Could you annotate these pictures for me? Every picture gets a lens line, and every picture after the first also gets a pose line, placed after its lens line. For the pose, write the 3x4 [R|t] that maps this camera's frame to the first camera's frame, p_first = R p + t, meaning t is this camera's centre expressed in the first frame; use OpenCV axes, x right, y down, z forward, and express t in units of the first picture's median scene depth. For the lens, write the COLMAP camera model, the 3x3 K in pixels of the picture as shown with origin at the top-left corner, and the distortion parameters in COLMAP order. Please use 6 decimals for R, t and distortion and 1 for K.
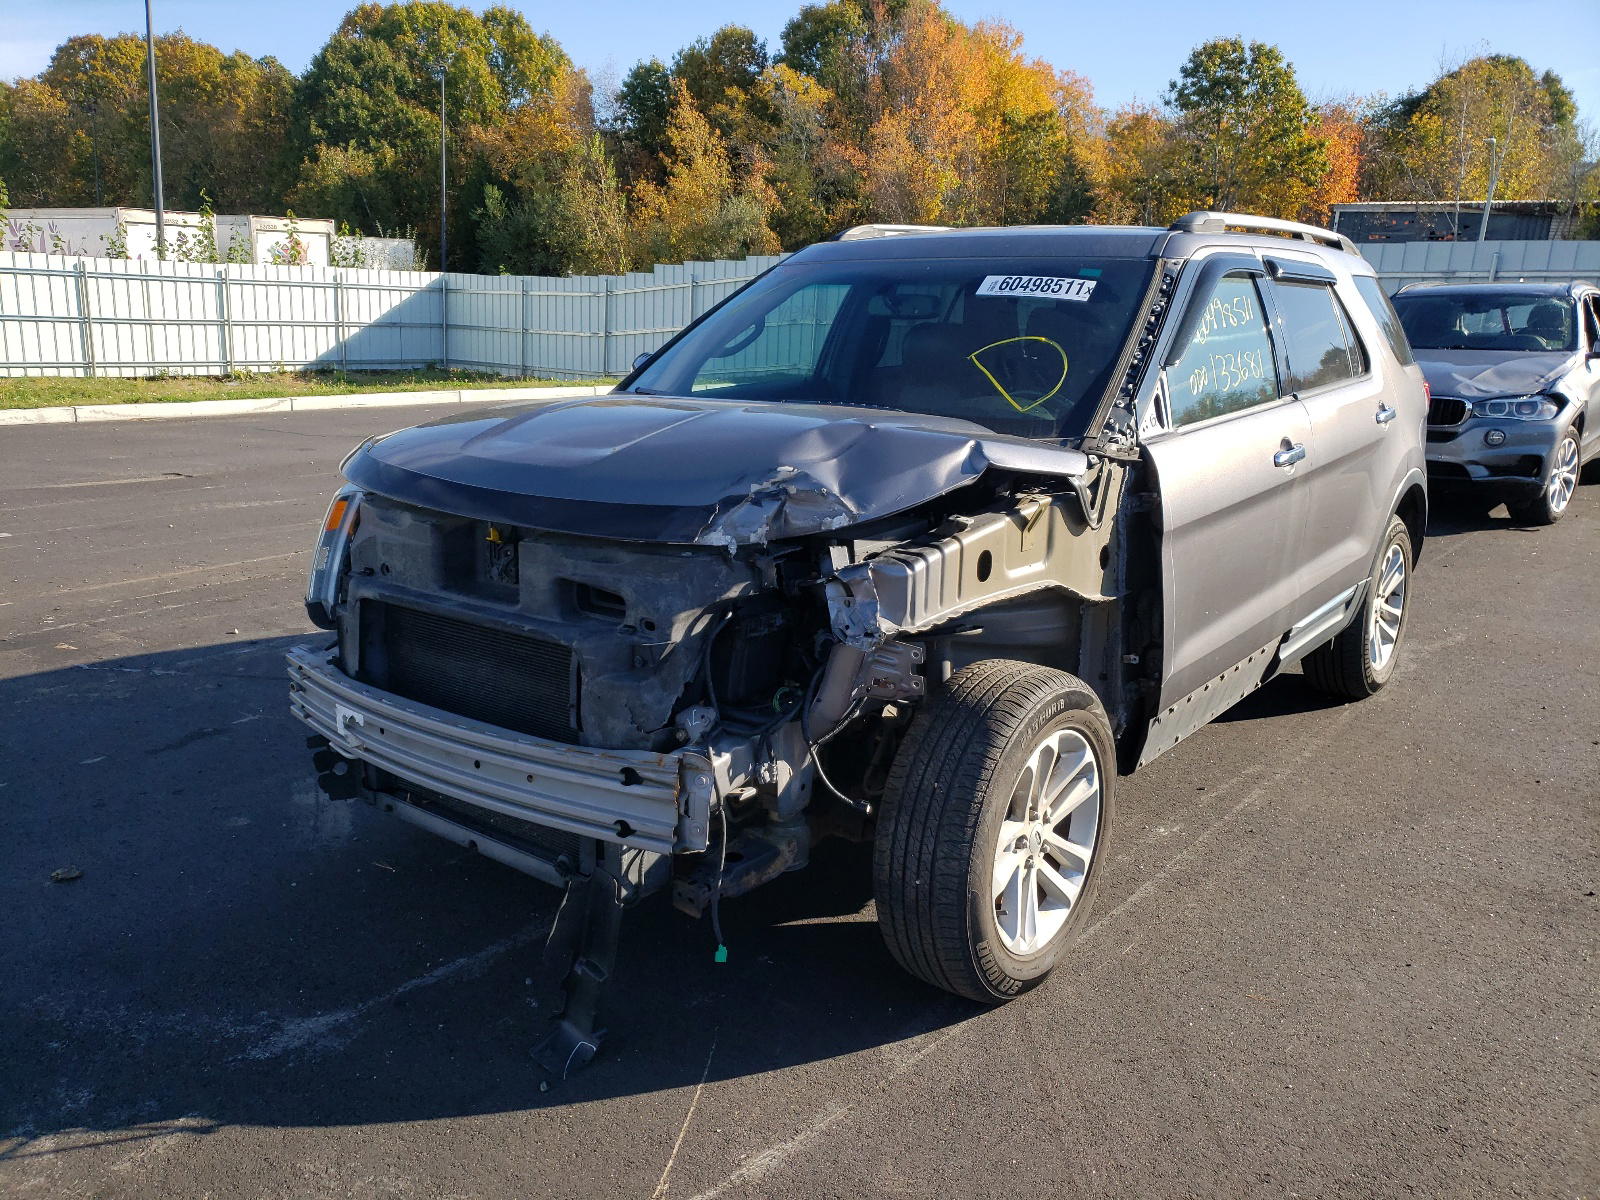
lens RADIAL K [[1232.3, 0, 800.0], [0, 1232.3, 600.0], [0, 0, 1]] dist [-0.001399, -0.004601]
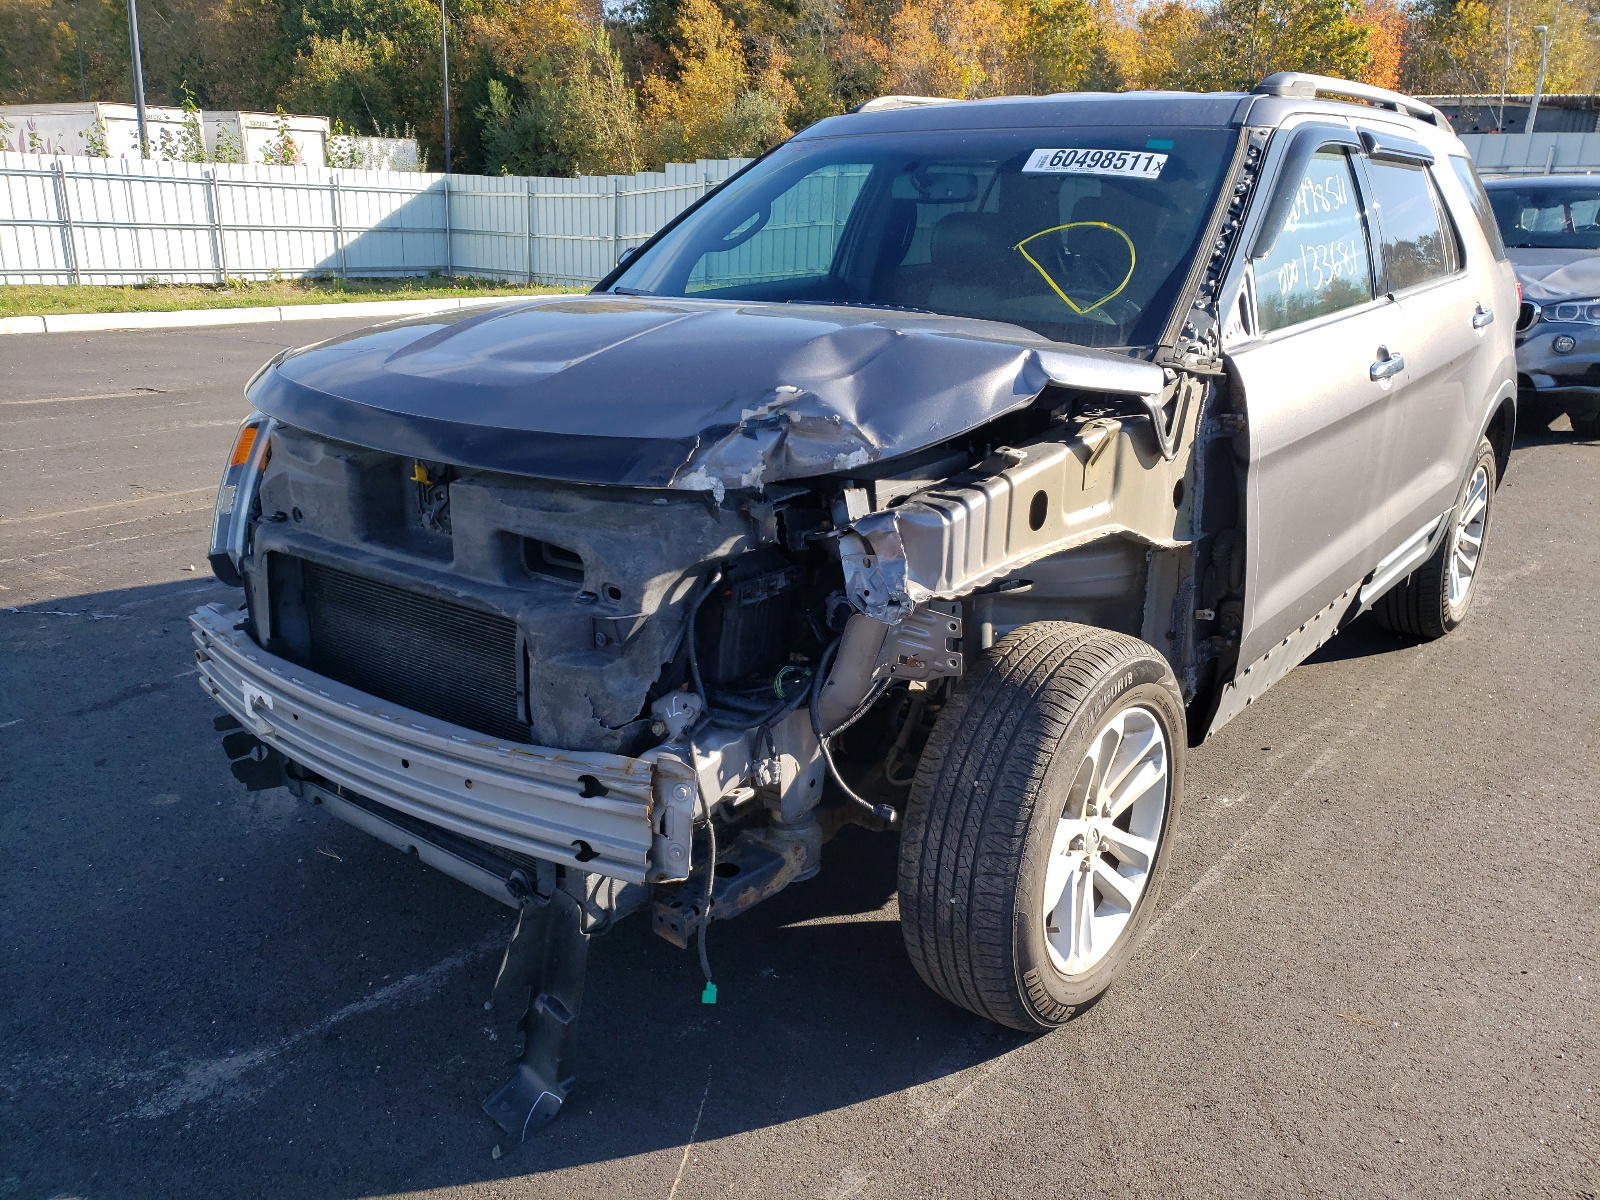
lens RADIAL K [[1204.0, 0, 817.6], [0, 1204.0, 619.3], [0, 0, 1]] dist [0.004011, 0.006124]
pose [[0.999991, -0.002949, -0.002934, 0.007129], [0.003203, 0.995889, 0.090530, -0.023899], [0.002655, -0.090539, 0.995889, 0.180694]]
